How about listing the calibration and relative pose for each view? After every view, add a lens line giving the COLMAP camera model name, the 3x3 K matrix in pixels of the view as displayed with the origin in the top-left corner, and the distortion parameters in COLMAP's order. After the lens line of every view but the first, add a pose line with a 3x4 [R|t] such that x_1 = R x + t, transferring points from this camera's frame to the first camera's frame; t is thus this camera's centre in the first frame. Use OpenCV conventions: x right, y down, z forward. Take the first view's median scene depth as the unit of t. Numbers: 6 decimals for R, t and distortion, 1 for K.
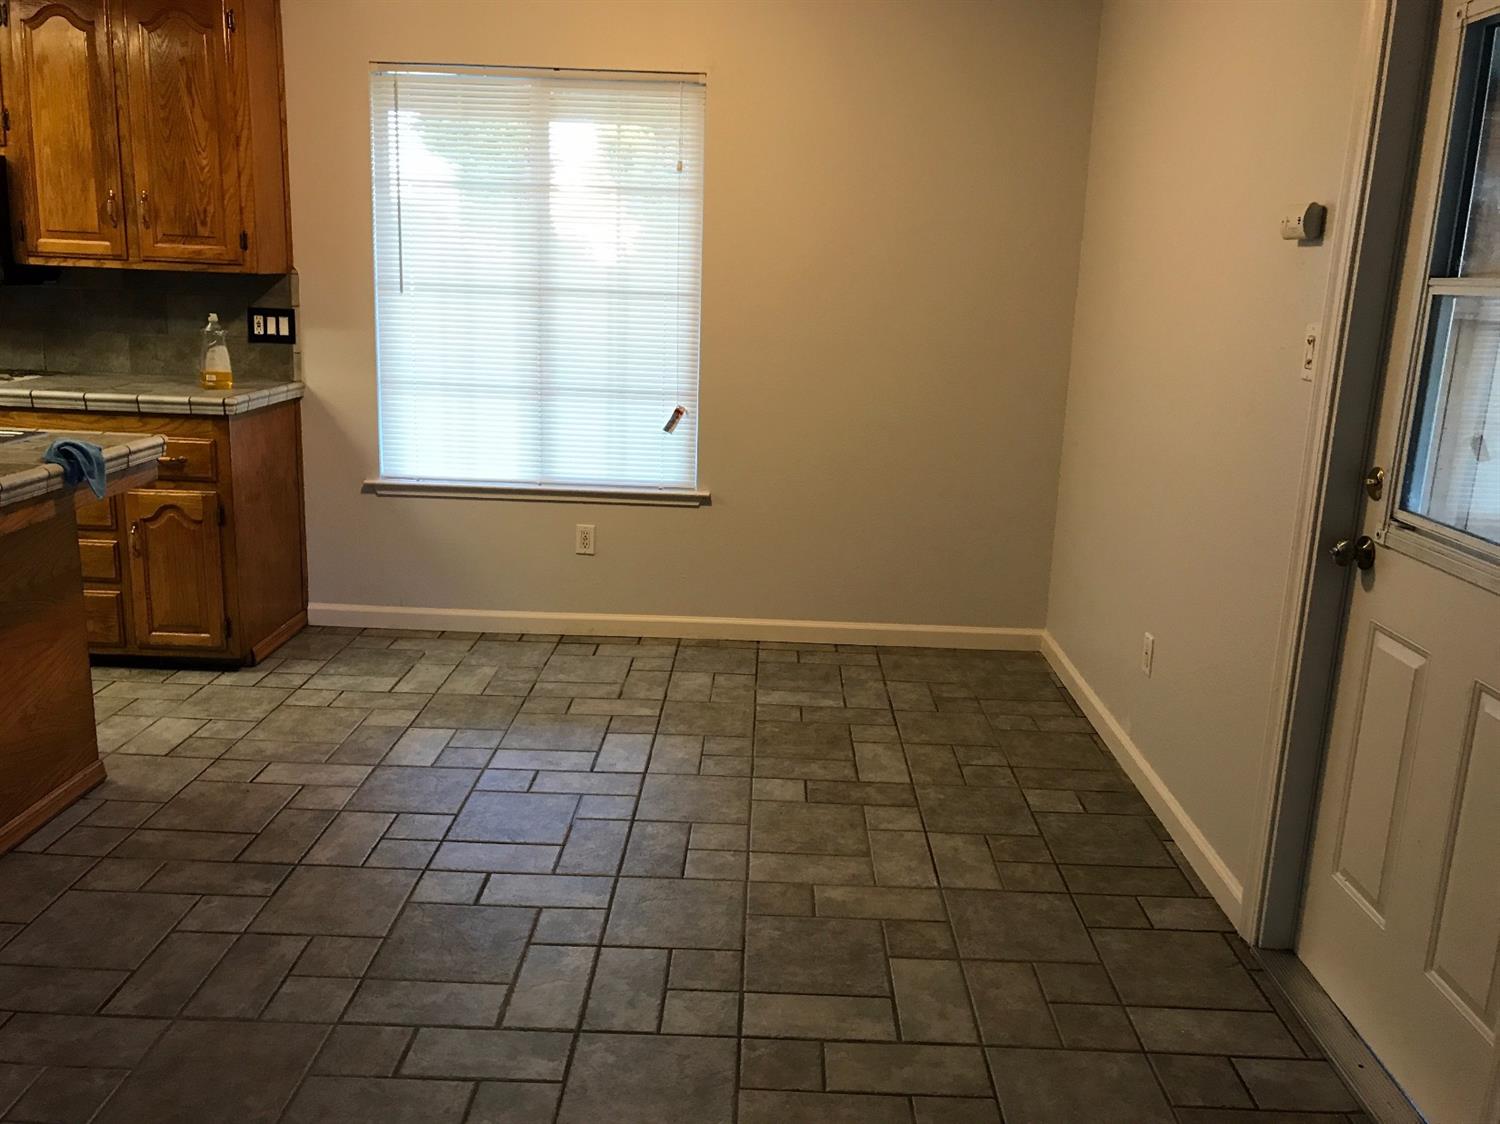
lens RADIAL K [[1228.2, 0, 753.7], [0, 1228.2, 534.7], [0, 0, 1]] dist [0.008560, 0.004889]
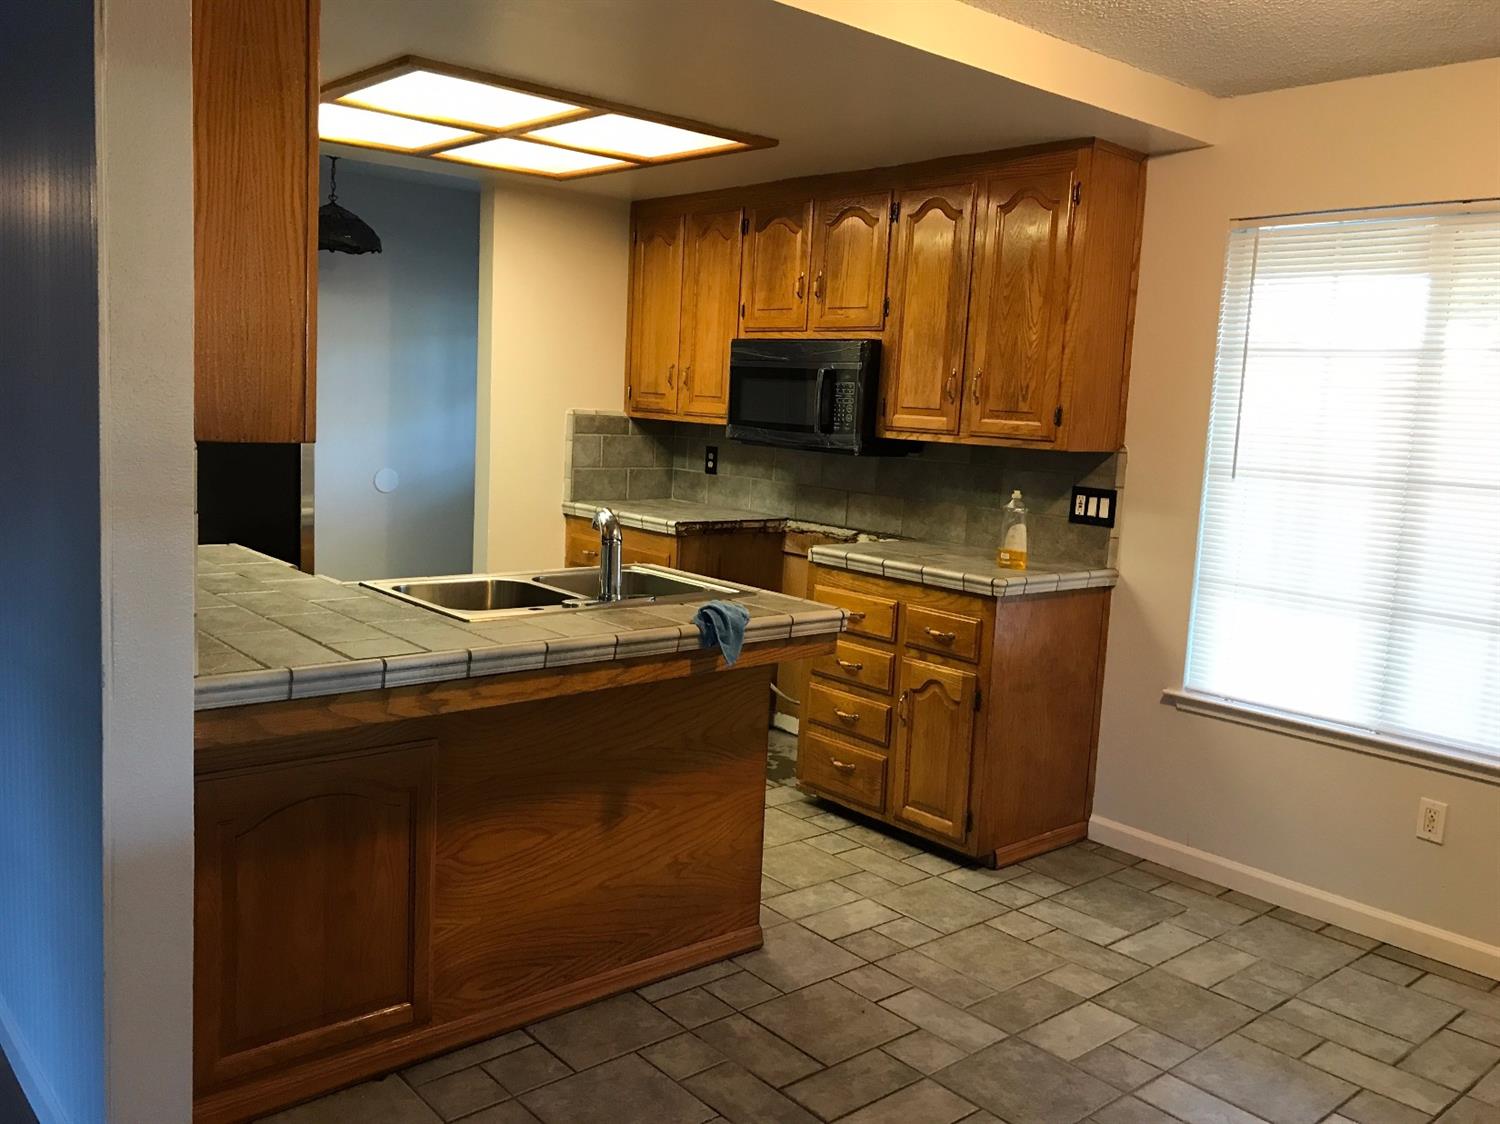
lens RADIAL K [[1228.2, 0, 753.7], [0, 1228.2, 534.7], [0, 0, 1]] dist [0.008560, 0.004889]
pose [[0.673658, 0.078032, -0.734913, 0.129891], [-0.183510, 0.980928, -0.064061, -0.047287], [0.715898, 0.178019, 0.675129, 0.215036]]
